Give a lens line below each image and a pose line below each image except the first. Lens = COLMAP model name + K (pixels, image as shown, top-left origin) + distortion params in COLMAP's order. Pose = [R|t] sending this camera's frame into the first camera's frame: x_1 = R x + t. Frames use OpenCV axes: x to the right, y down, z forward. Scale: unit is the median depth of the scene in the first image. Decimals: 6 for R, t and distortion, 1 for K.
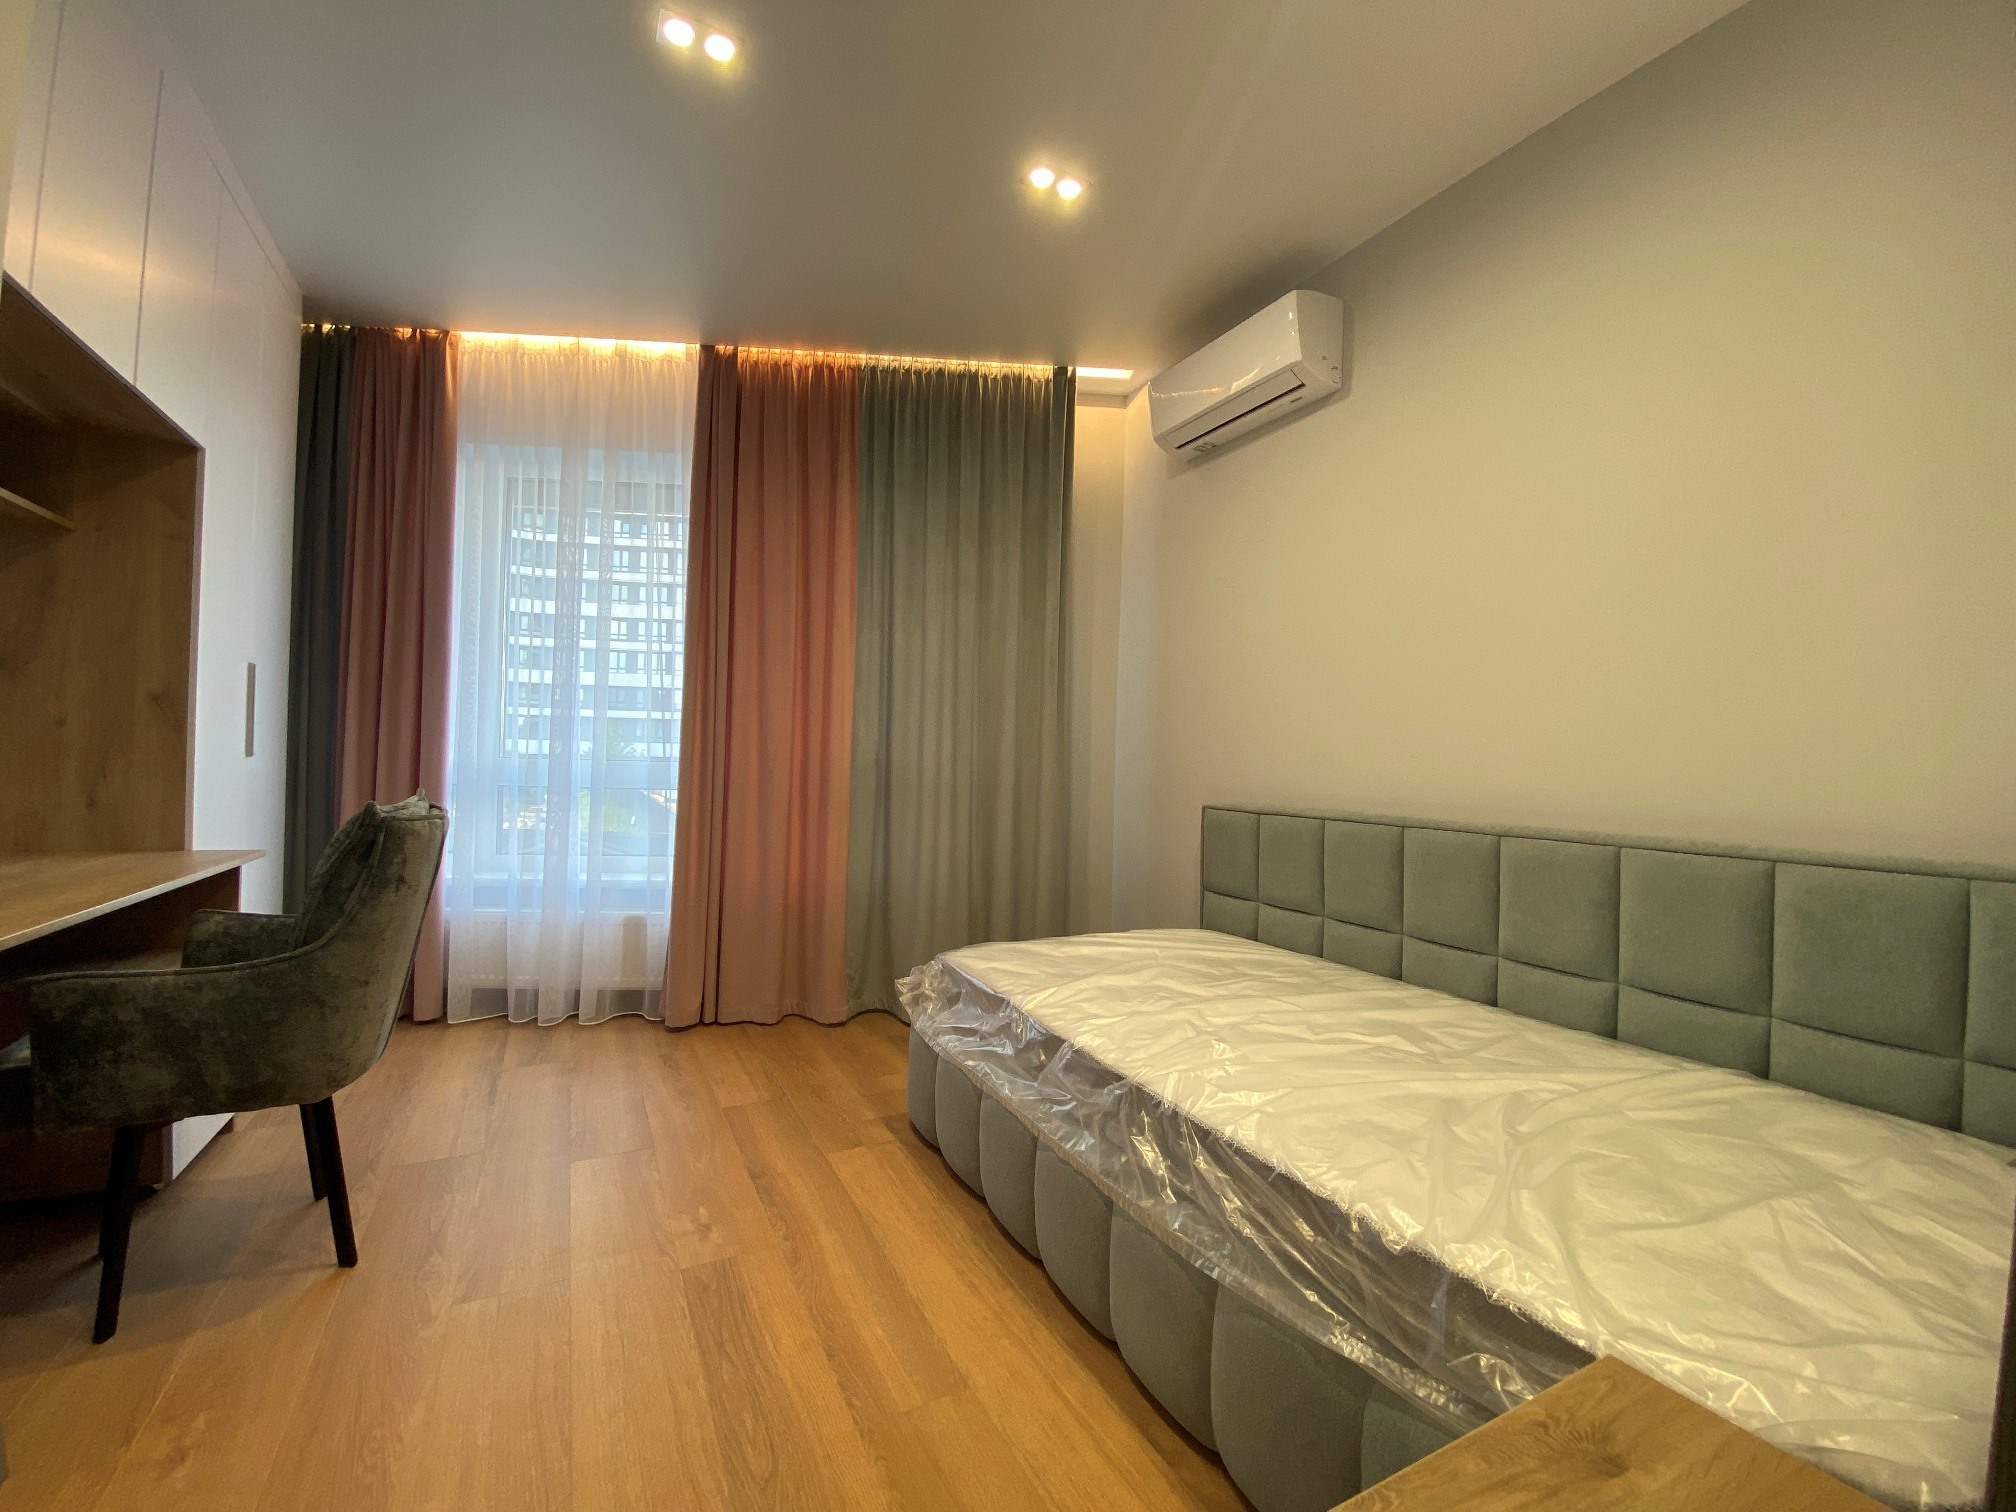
lens RADIAL K [[821.7, 0, 1007.9], [0, 821.7, 758.3], [0, 0, 1]] dist [-0.029007, -0.000500]
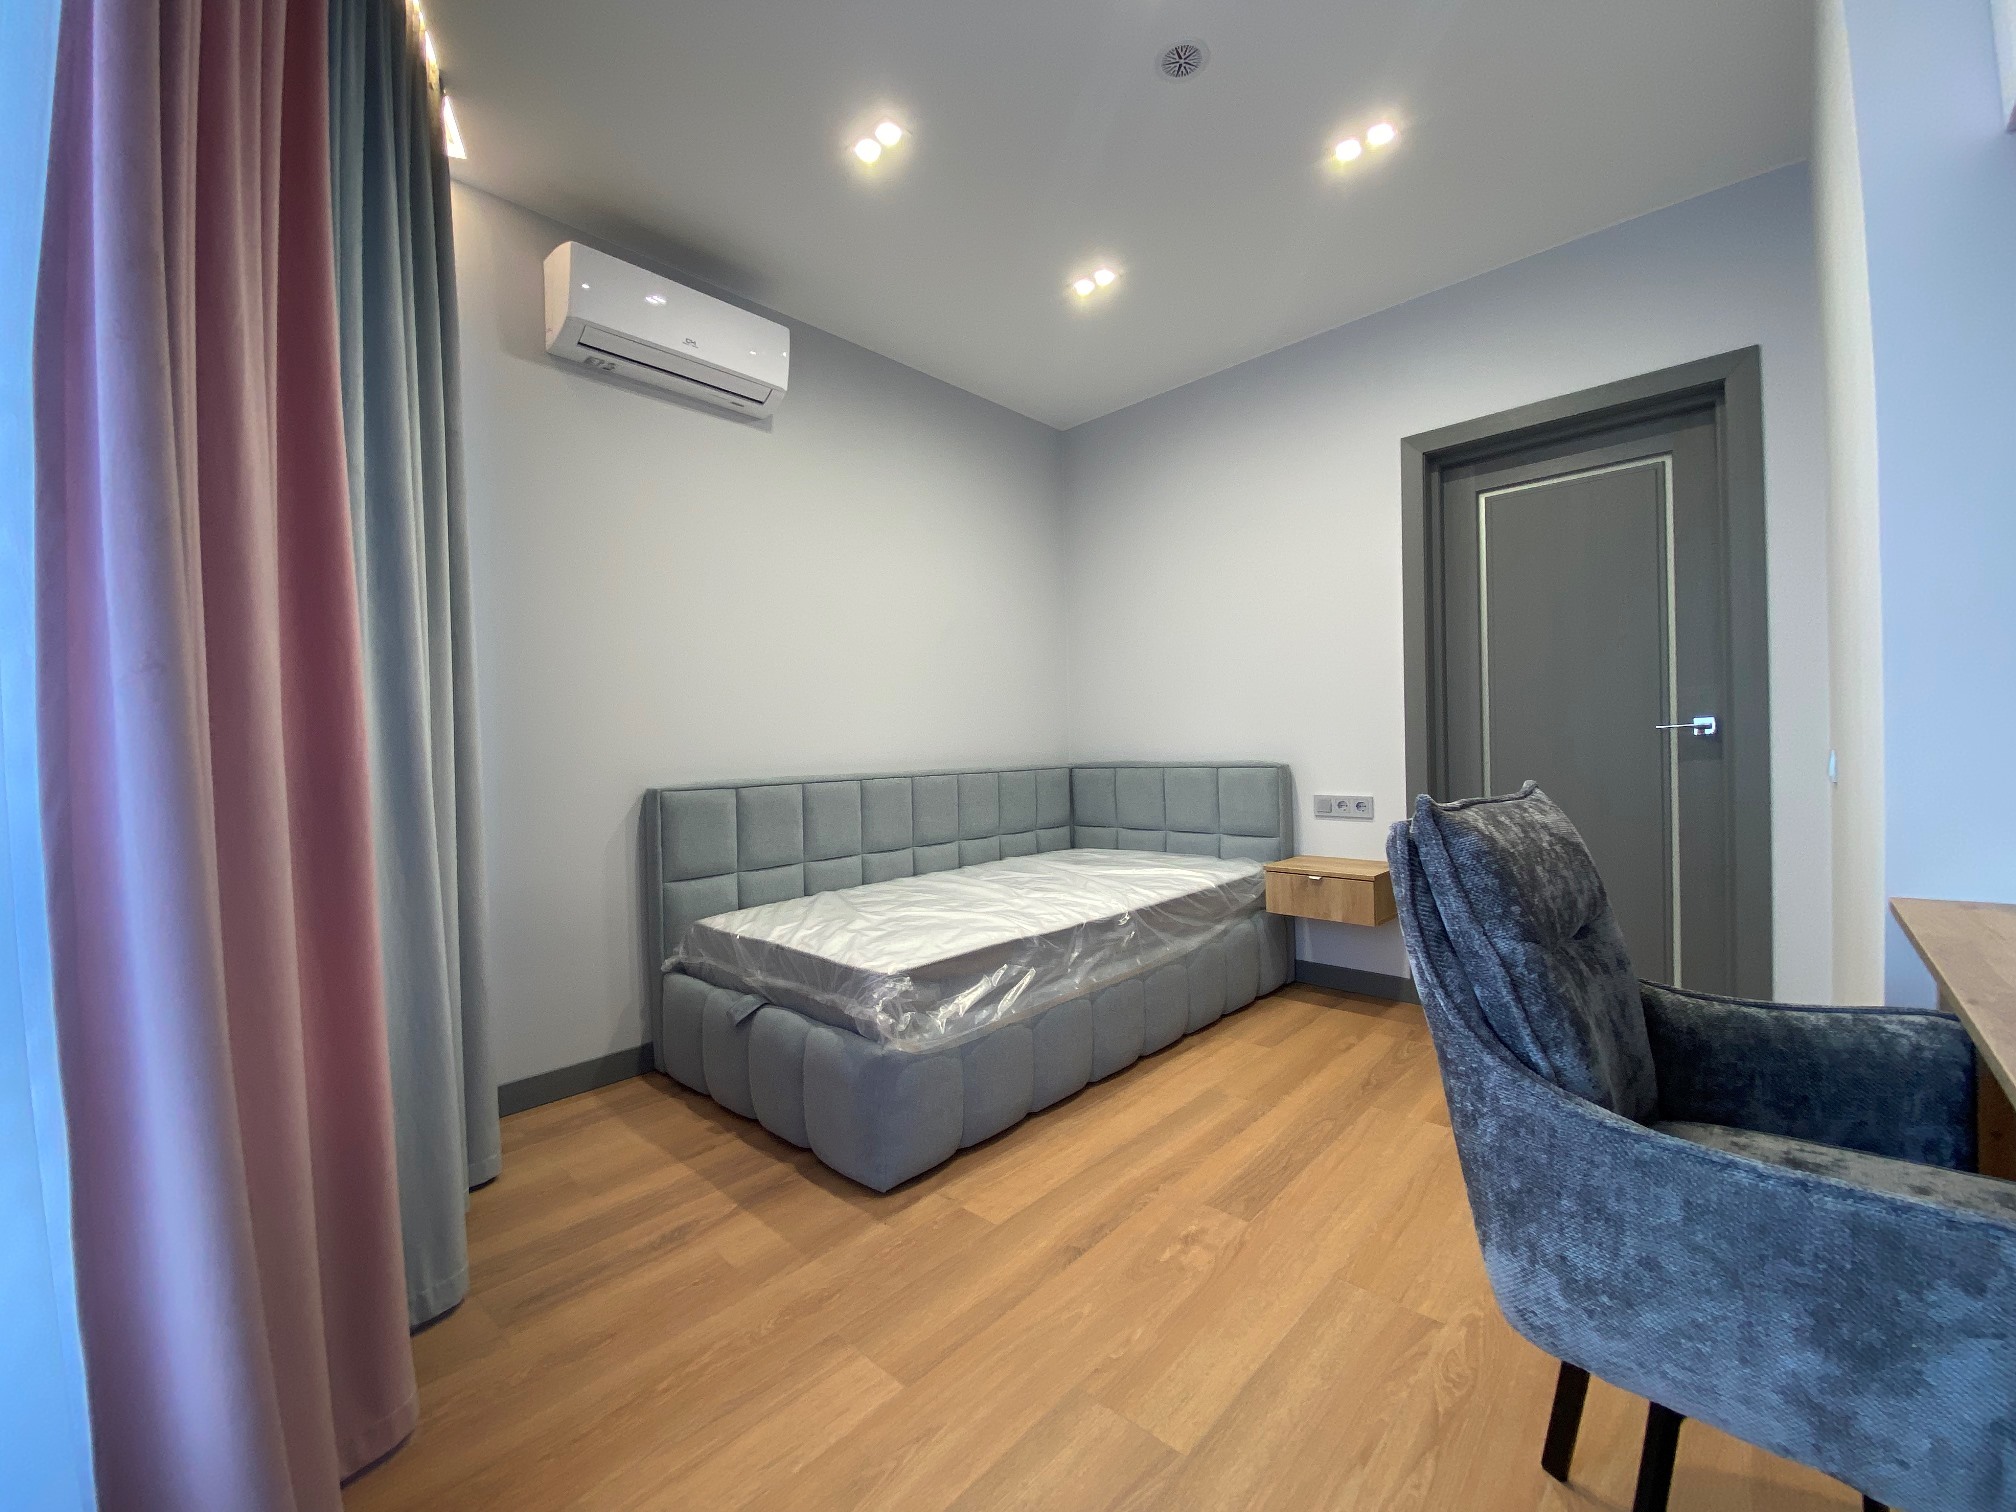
lens RADIAL K [[821.7, 0, 1020.9], [0, 821.7, 768.6], [0, 0, 1]] dist [-0.029007, -0.000500]
pose [[-0.330162, -0.043459, 0.942923, -1.154483], [0.032404, 0.997829, 0.057336, -0.009166], [-0.943368, 0.049485, -0.328037, 1.453271]]
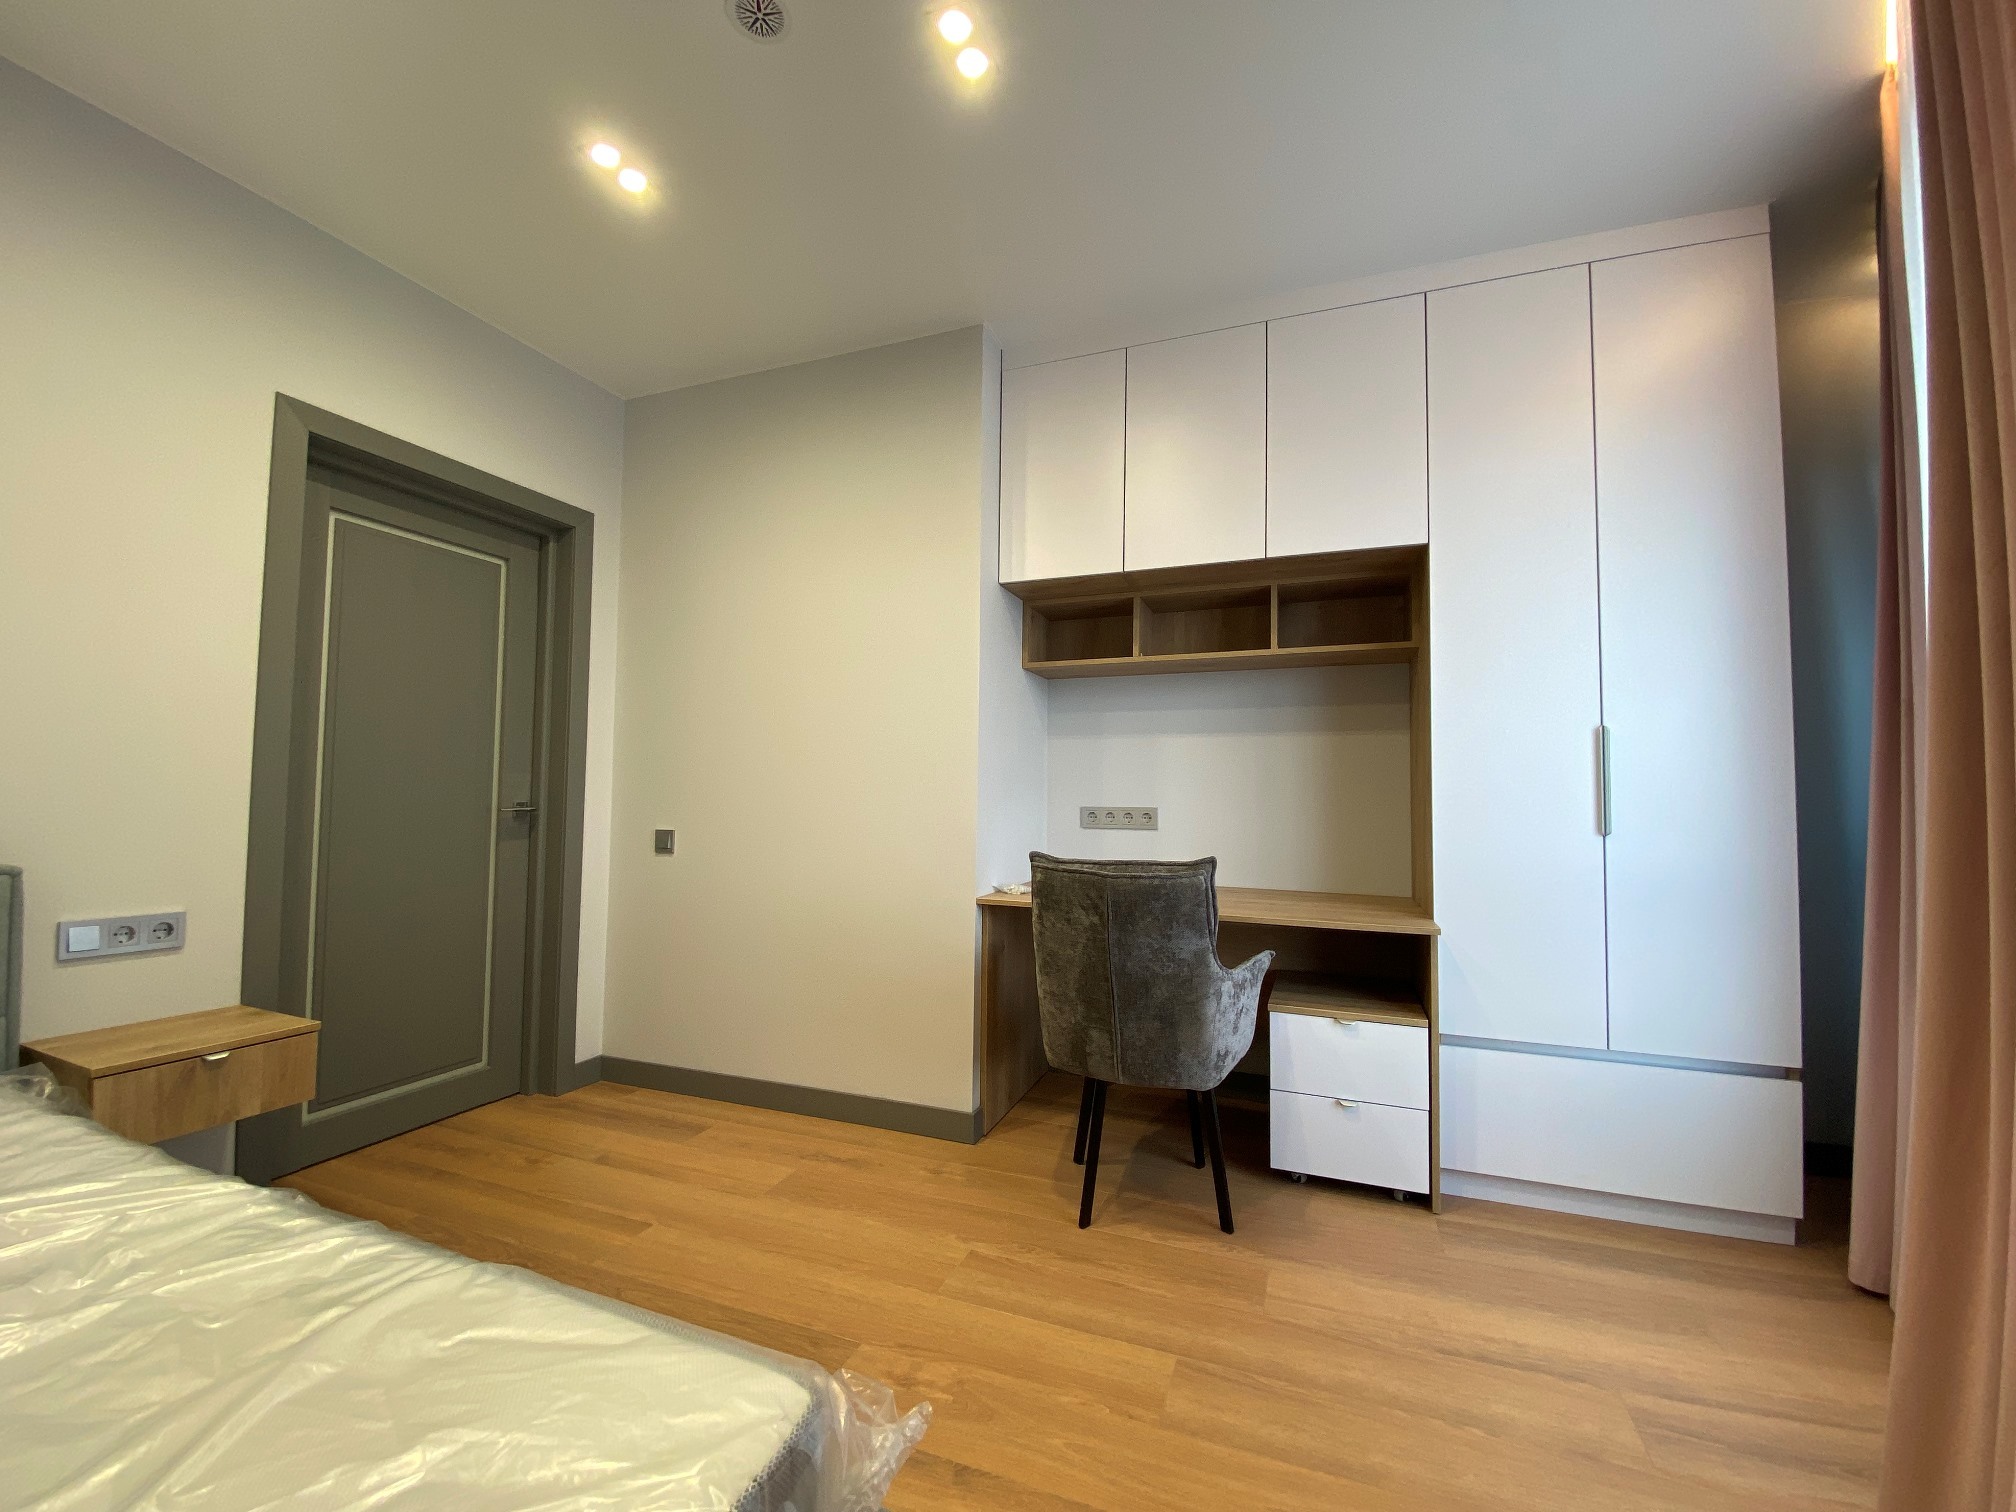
lens RADIAL K [[821.7, 0, 1005.0], [0, 821.7, 764.9], [0, 0, 1]] dist [-0.029007, -0.000500]
pose [[-0.750358, -0.063119, -0.658012, 0.111596], [-0.033578, 0.997785, -0.057420, 0.005020], [0.660179, -0.020991, -0.750815, 1.684335]]
